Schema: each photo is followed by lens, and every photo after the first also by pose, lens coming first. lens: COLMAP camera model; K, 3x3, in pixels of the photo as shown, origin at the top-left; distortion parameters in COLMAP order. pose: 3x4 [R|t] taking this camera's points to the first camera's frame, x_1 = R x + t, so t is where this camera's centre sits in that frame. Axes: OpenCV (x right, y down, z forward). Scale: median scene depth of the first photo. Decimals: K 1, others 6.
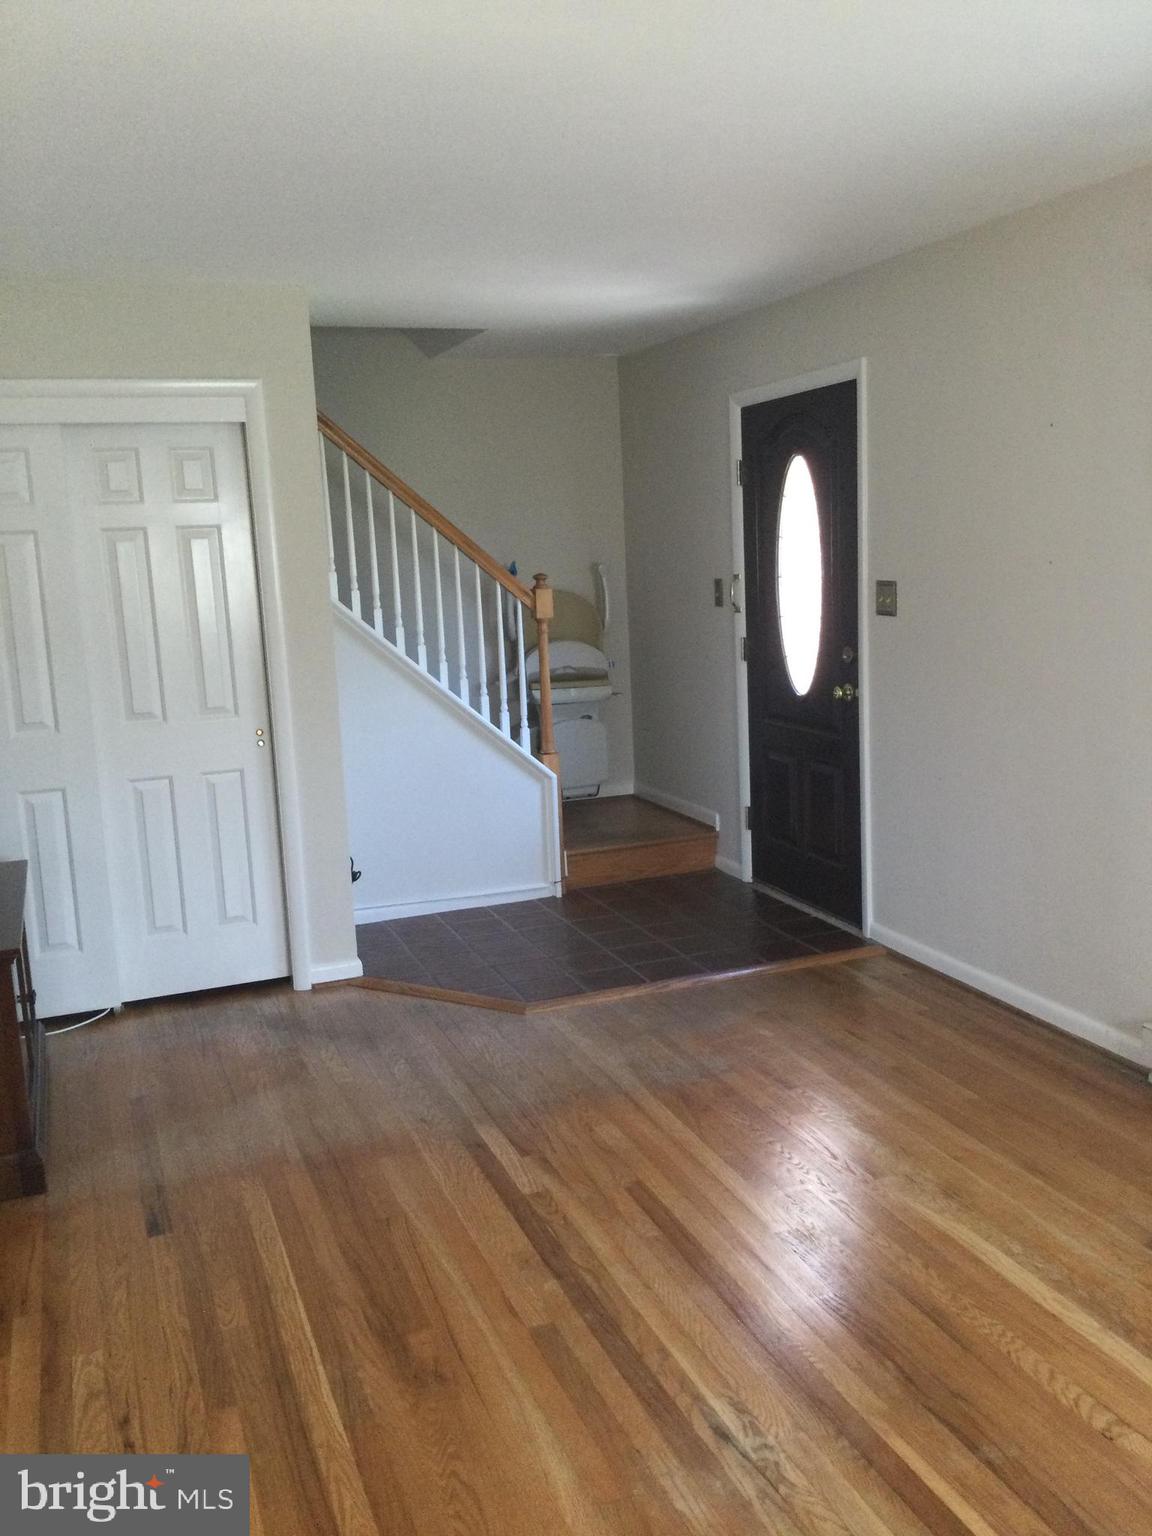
lens RADIAL K [[1396.4, 0, 582.2], [0, 1396.4, 777.8], [0, 0, 1]] dist [0.116498, -0.208473]
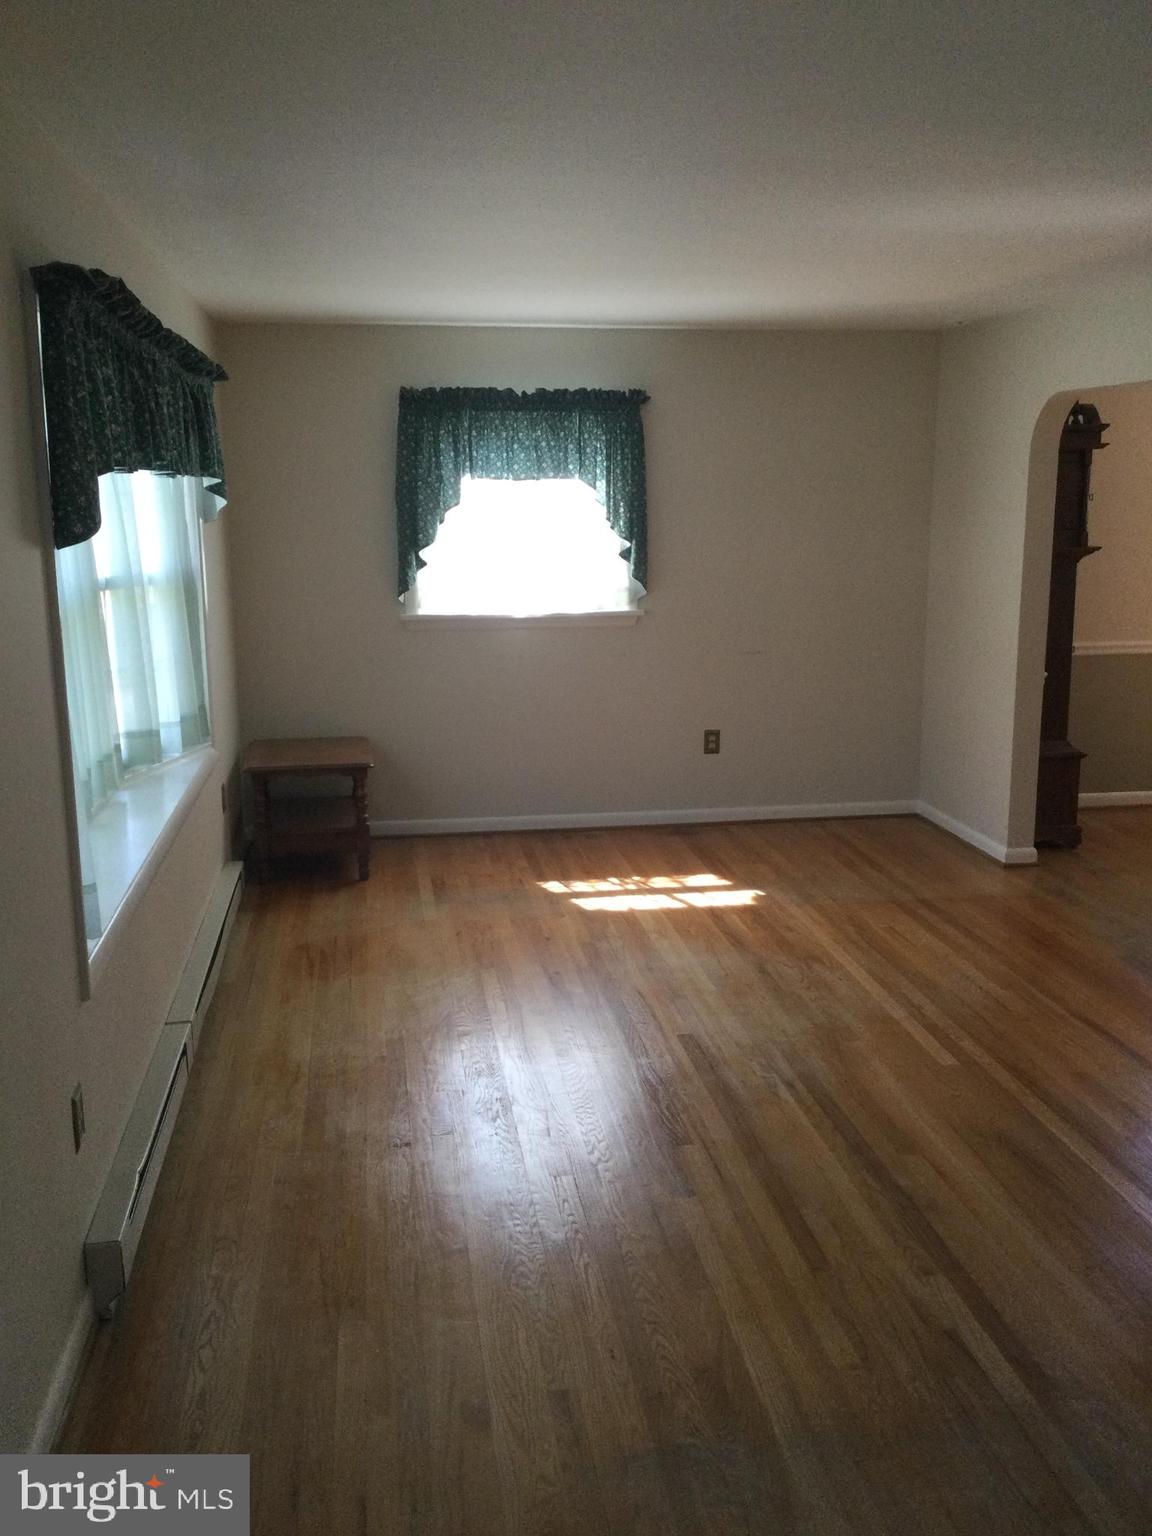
lens RADIAL K [[1396.4, 0, 582.2], [0, 1396.4, 777.8], [0, 0, 1]] dist [0.116498, -0.208473]
pose [[-0.978314, 0.005531, 0.207052, -0.004986], [0.079456, 0.933186, 0.350500, -0.361125], [-0.191279, 0.359350, -0.913389, 1.857773]]
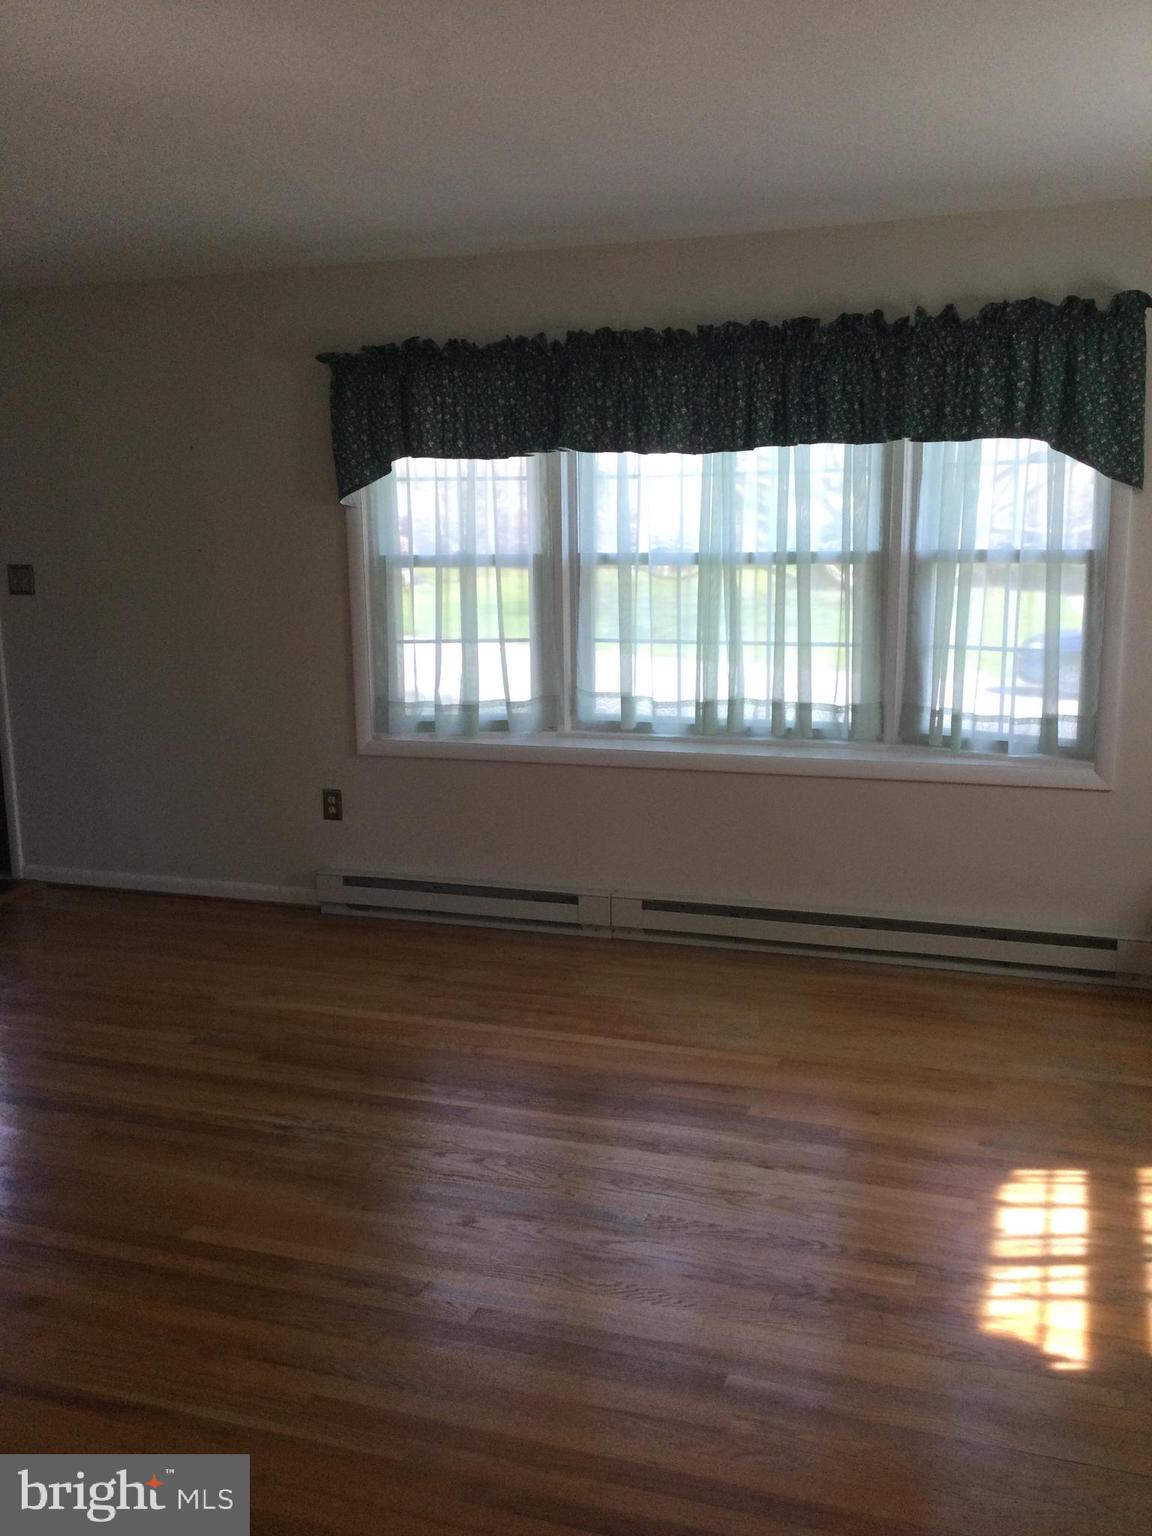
lens RADIAL K [[1396.4, 0, 582.2], [0, 1396.4, 777.8], [0, 0, 1]] dist [0.116498, -0.208473]
pose [[0.642999, -0.103611, 0.758826, -0.591573], [0.113024, 0.992795, 0.039785, 0.062178], [-0.757481, 0.060184, 0.650077, -0.156296]]
